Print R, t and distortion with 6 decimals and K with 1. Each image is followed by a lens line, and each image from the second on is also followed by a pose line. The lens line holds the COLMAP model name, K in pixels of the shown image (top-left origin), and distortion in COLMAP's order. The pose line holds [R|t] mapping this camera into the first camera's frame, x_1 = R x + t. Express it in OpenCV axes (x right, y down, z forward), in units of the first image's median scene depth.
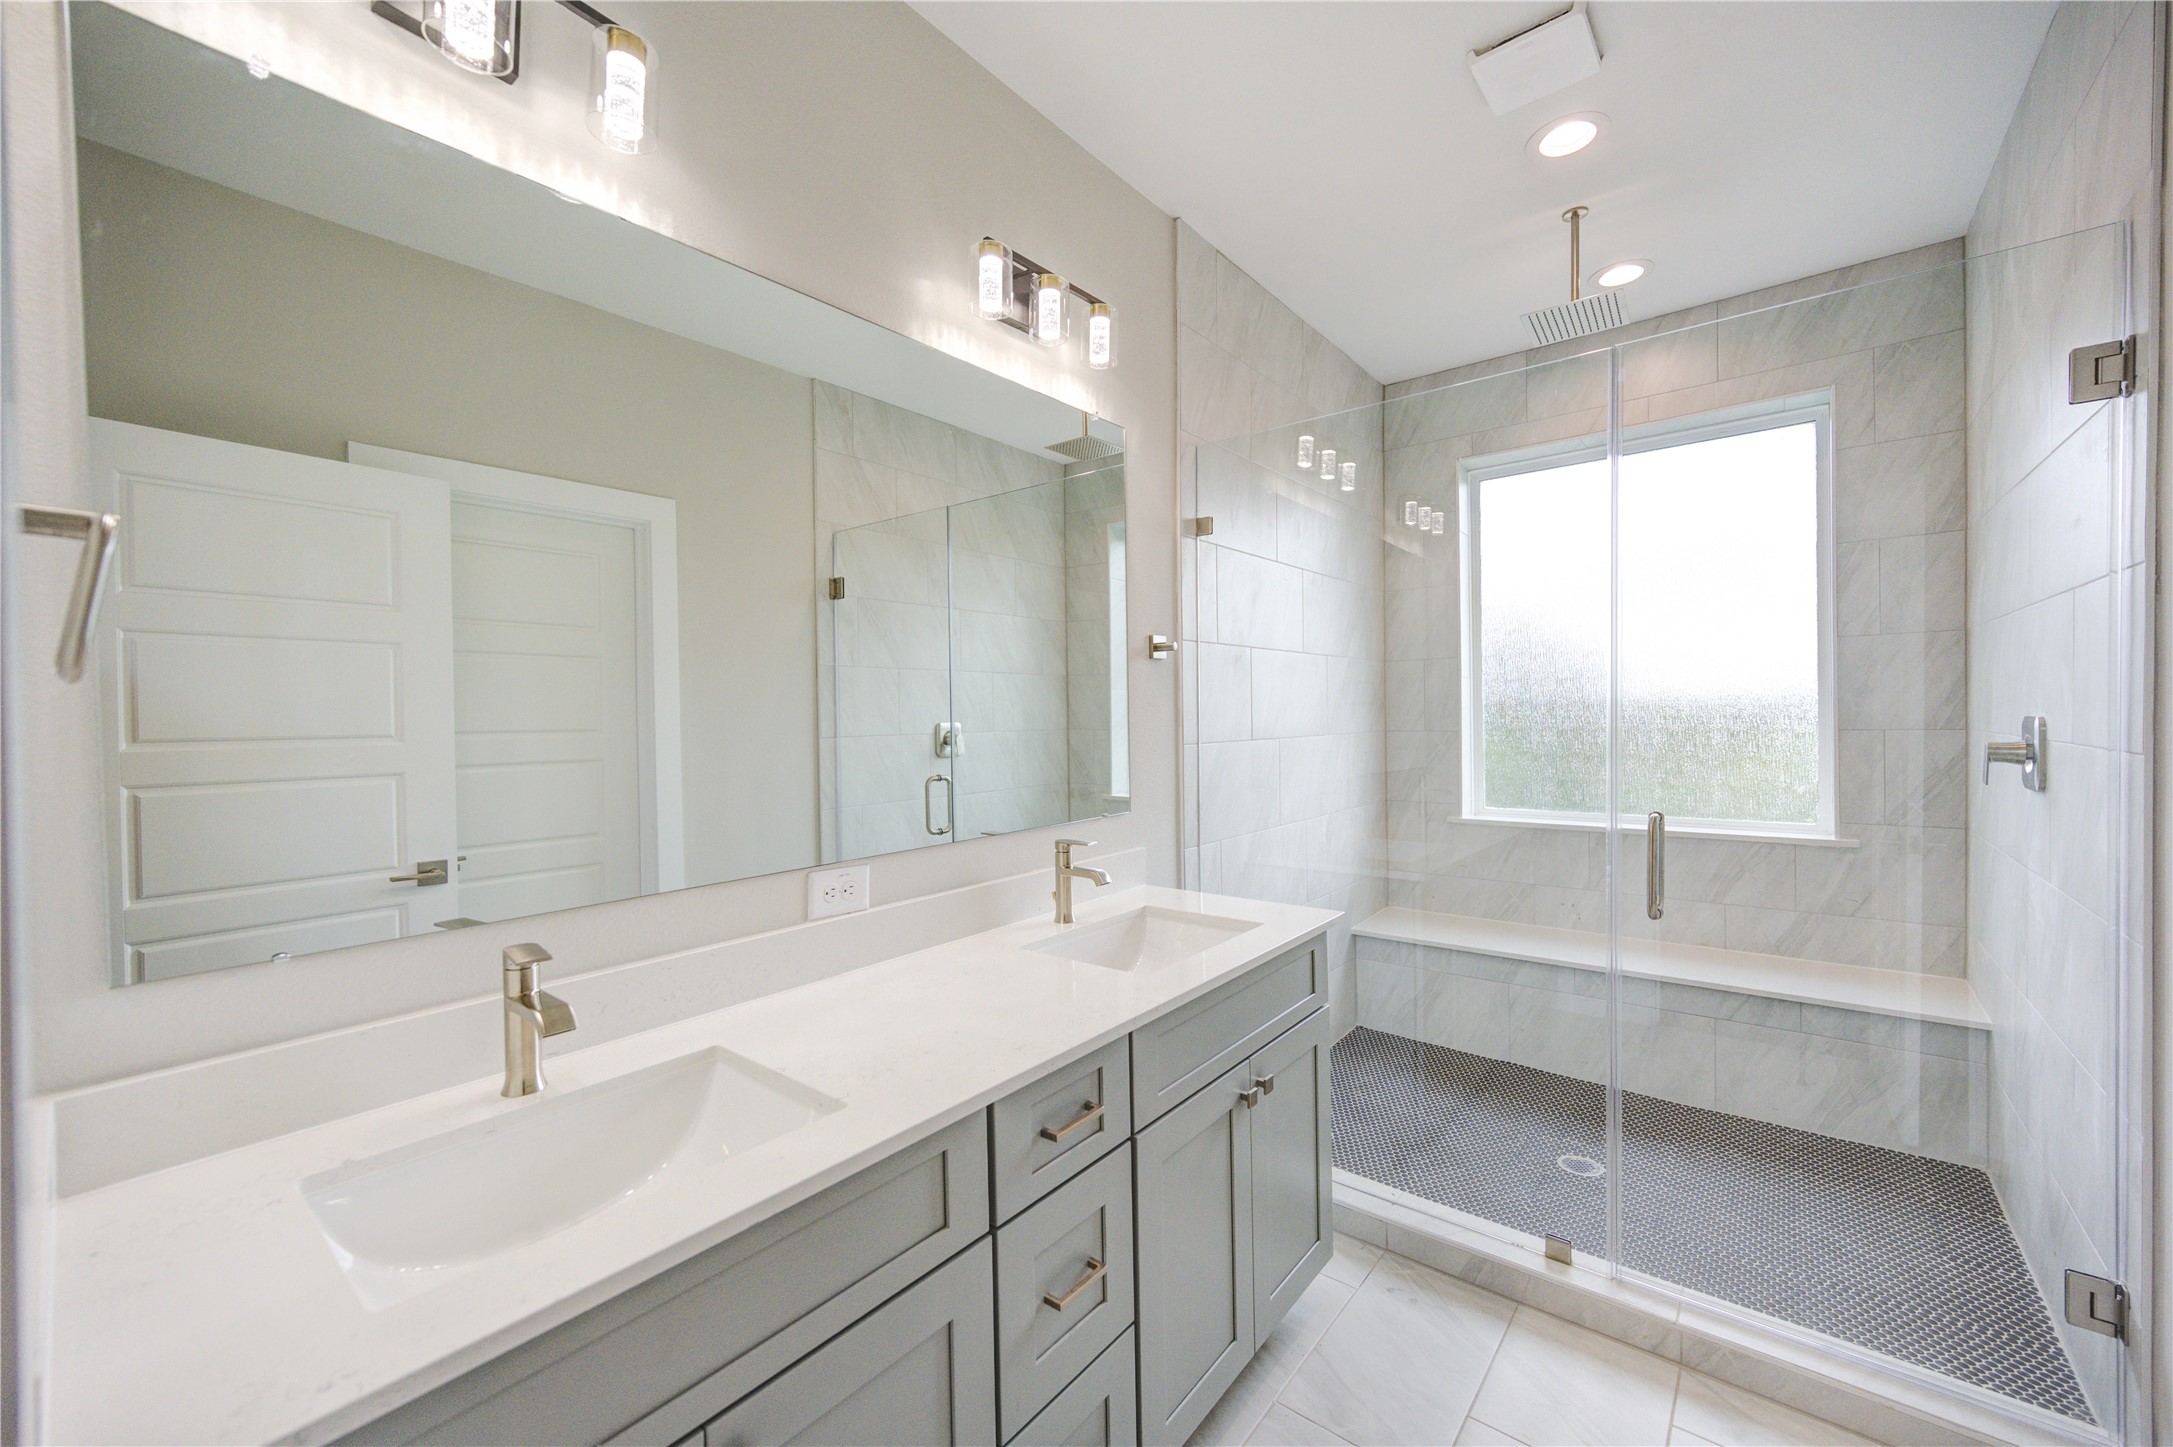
lens RADIAL K [[849.5, 0, 1086.5], [0, 849.5, 723.5], [0, 0, 1]] dist [-0.000696, 0.000204]
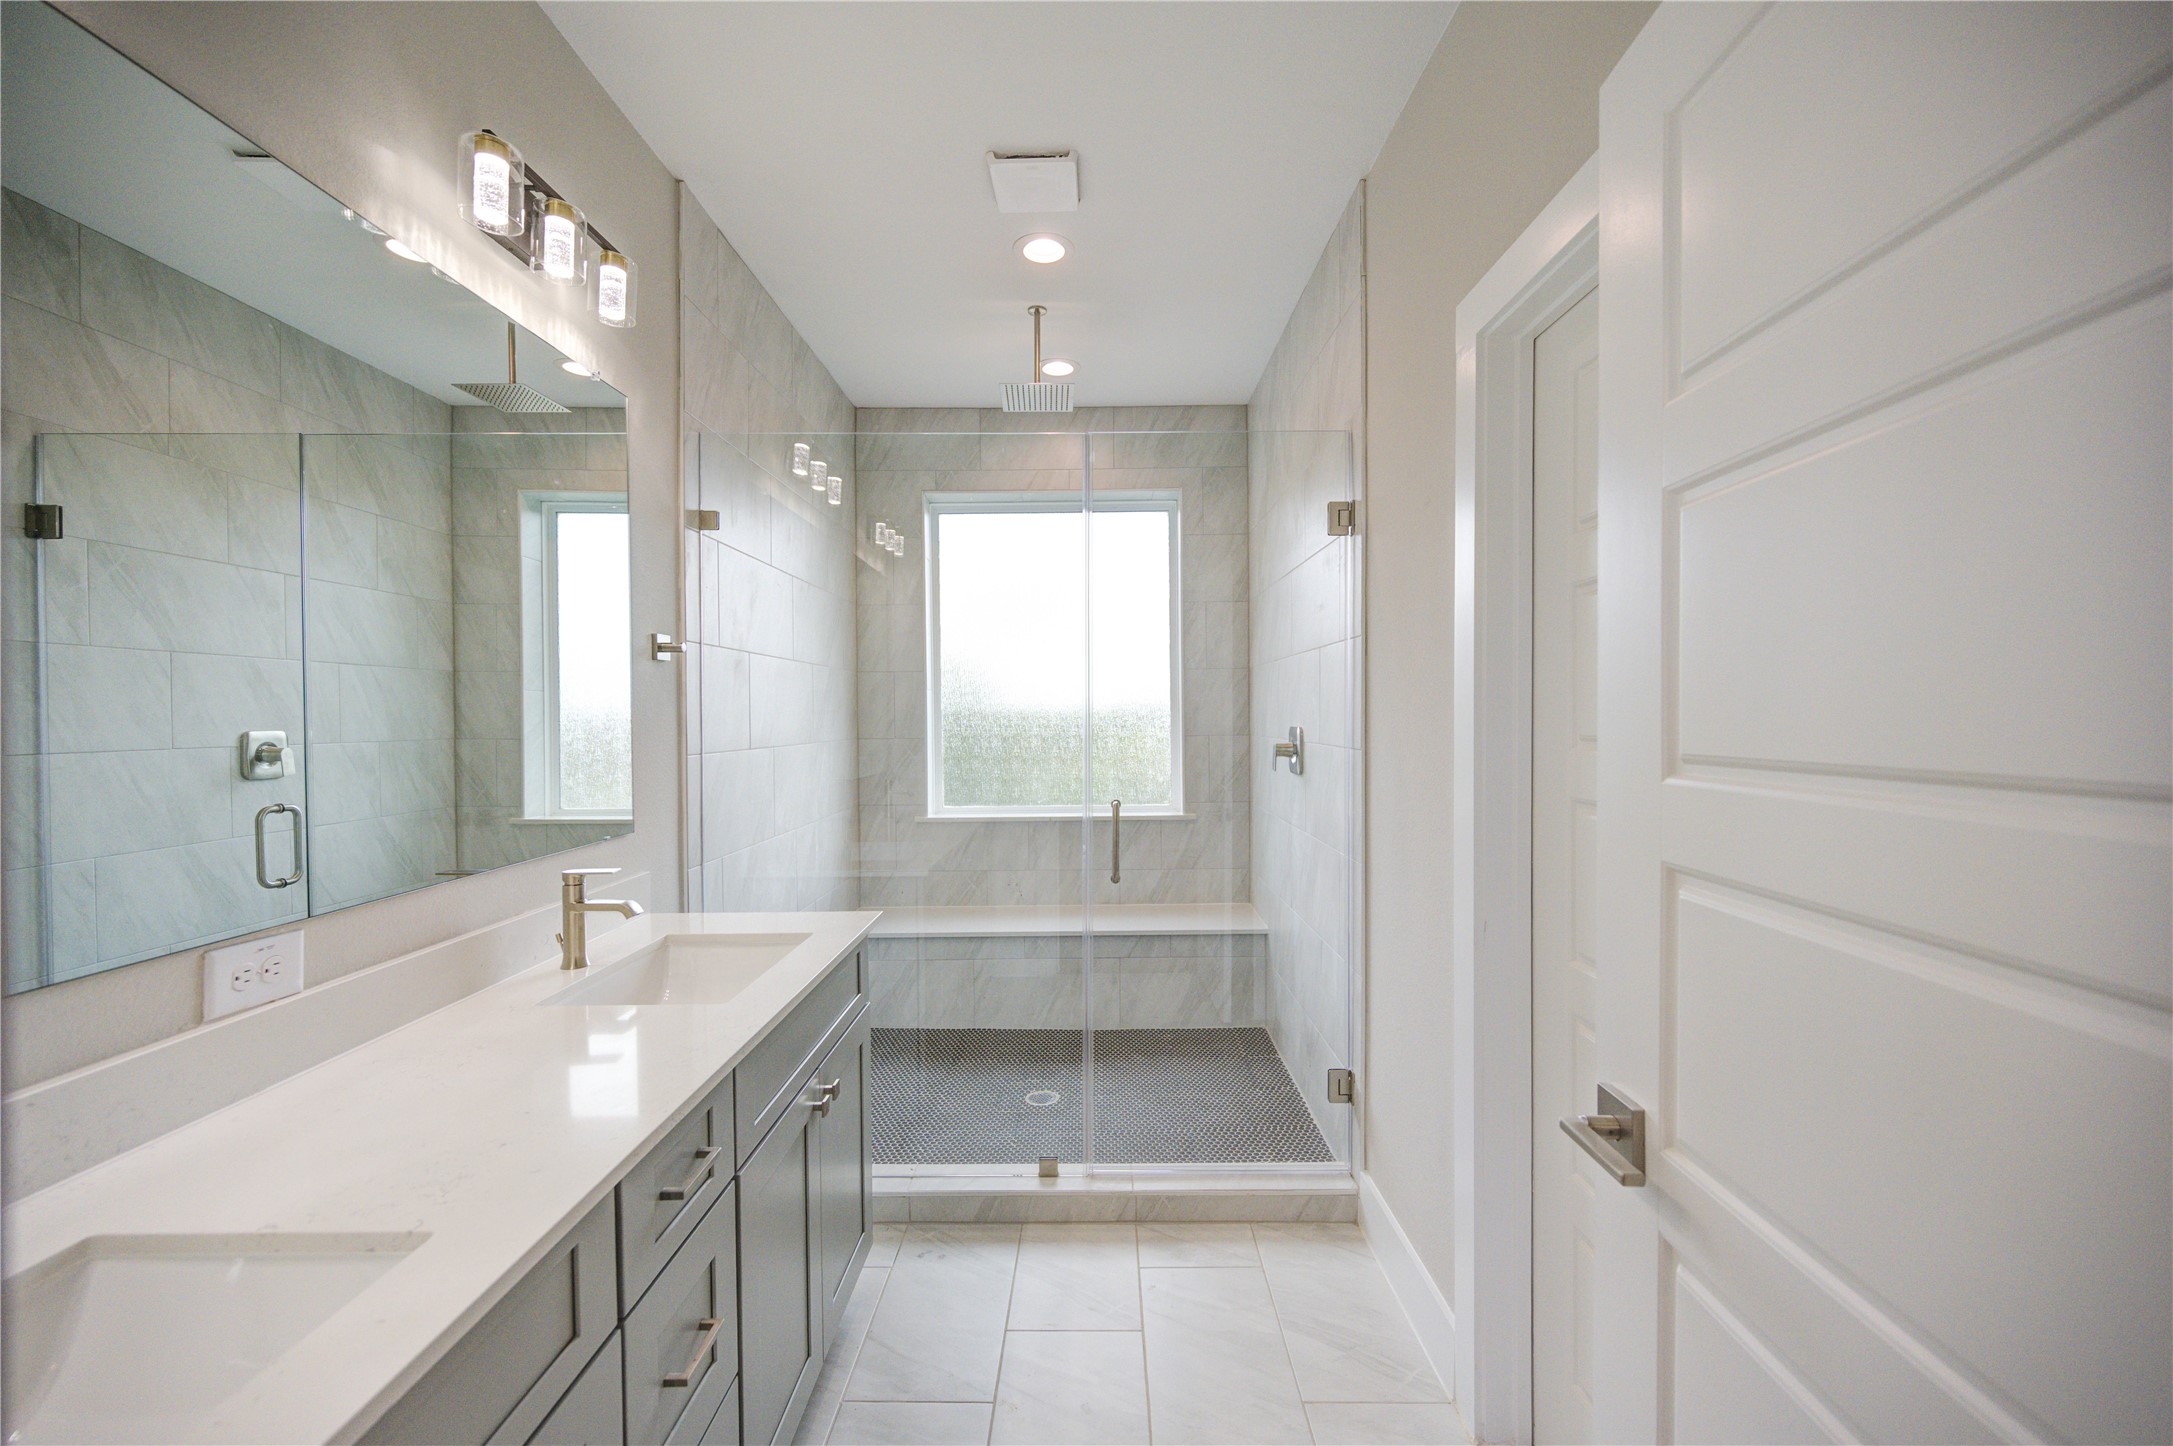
lens RADIAL K [[850.8, 0, 1093.6], [0, 850.8, 722.6], [0, 0, 1]] dist [0.003208, -0.004428]
pose [[0.777196, 0.005311, 0.629236, -0.122439], [0.000625, 0.999957, -0.009212, -0.001469], [-0.629258, 0.007552, 0.777160, 0.010406]]
